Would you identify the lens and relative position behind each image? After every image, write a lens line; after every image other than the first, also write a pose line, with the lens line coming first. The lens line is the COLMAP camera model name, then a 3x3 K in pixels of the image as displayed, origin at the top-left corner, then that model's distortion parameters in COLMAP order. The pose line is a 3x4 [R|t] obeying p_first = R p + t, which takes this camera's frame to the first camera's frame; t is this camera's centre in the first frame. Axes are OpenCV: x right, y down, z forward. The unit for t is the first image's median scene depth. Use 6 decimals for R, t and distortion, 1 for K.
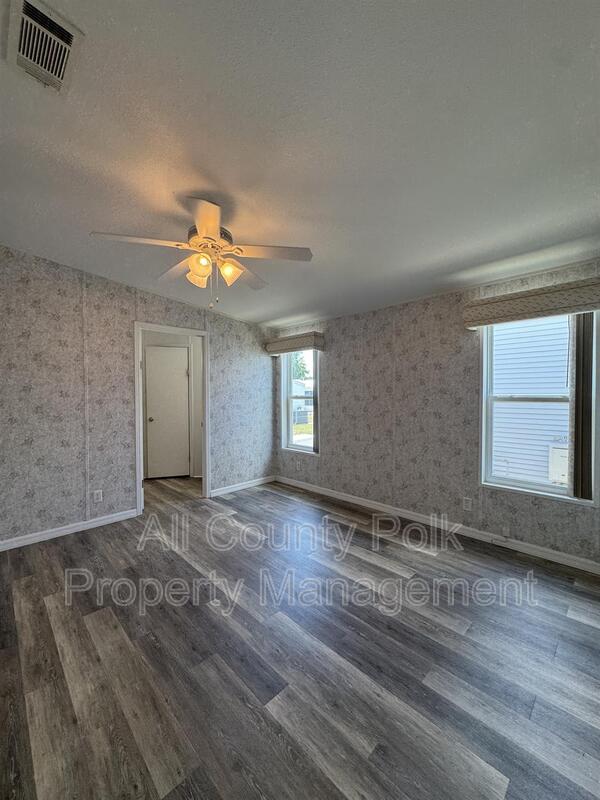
lens RADIAL K [[320.5, 0, 296.4], [0, 320.5, 398.5], [0, 0, 1]] dist [-0.002700, 0.000411]
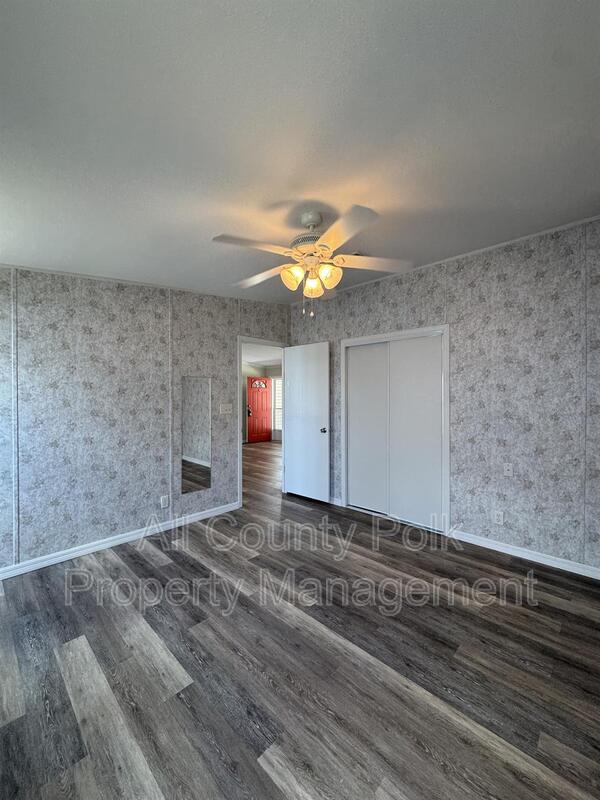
lens RADIAL K [[320.5, 0, 294.0], [0, 320.5, 397.8], [0, 0, 1]] dist [-0.002700, 0.000411]
pose [[-0.999751, 0.008605, -0.020589, -0.133356], [0.008158, 0.999731, 0.021706, -0.037761], [0.020770, 0.021533, -0.999552, 1.442772]]
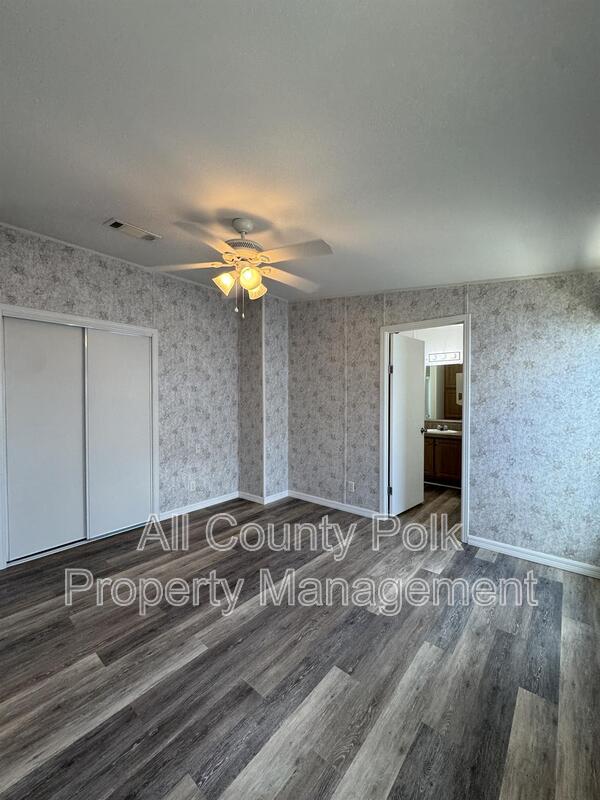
lens RADIAL K [[320.5, 0, 305.6], [0, 320.5, 399.8], [0, 0, 1]] dist [-0.002700, 0.000411]
pose [[0.107032, 0.017453, -0.994102, 0.574717], [-0.020081, 0.999680, 0.015389, -0.026580], [0.994053, 0.018316, 0.107348, 0.792389]]
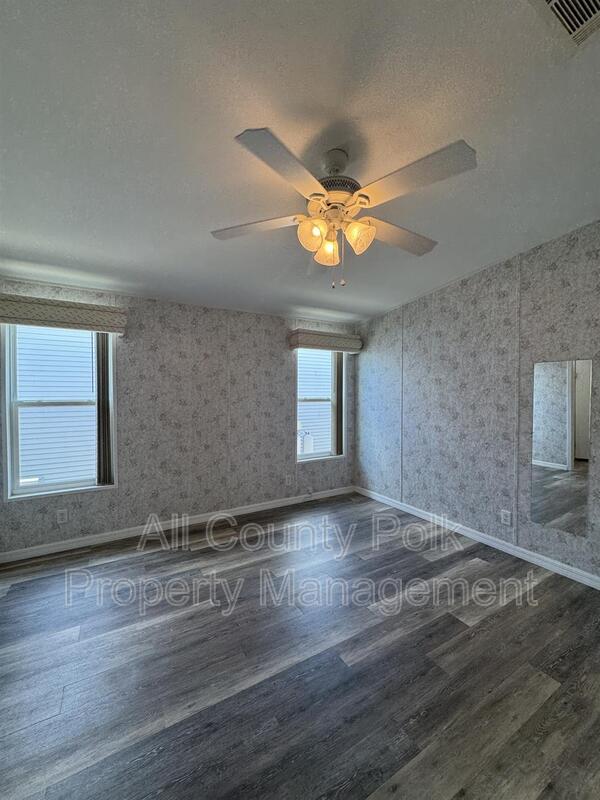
lens RADIAL K [[320.5, 0, 306.3], [0, 320.5, 397.0], [0, 0, 1]] dist [-0.002700, 0.000411]
pose [[0.229015, -0.002584, 0.973419, -0.751914], [0.018206, 0.999833, -0.001630, -0.010065], [-0.973253, 0.018096, 0.229024, 0.642904]]
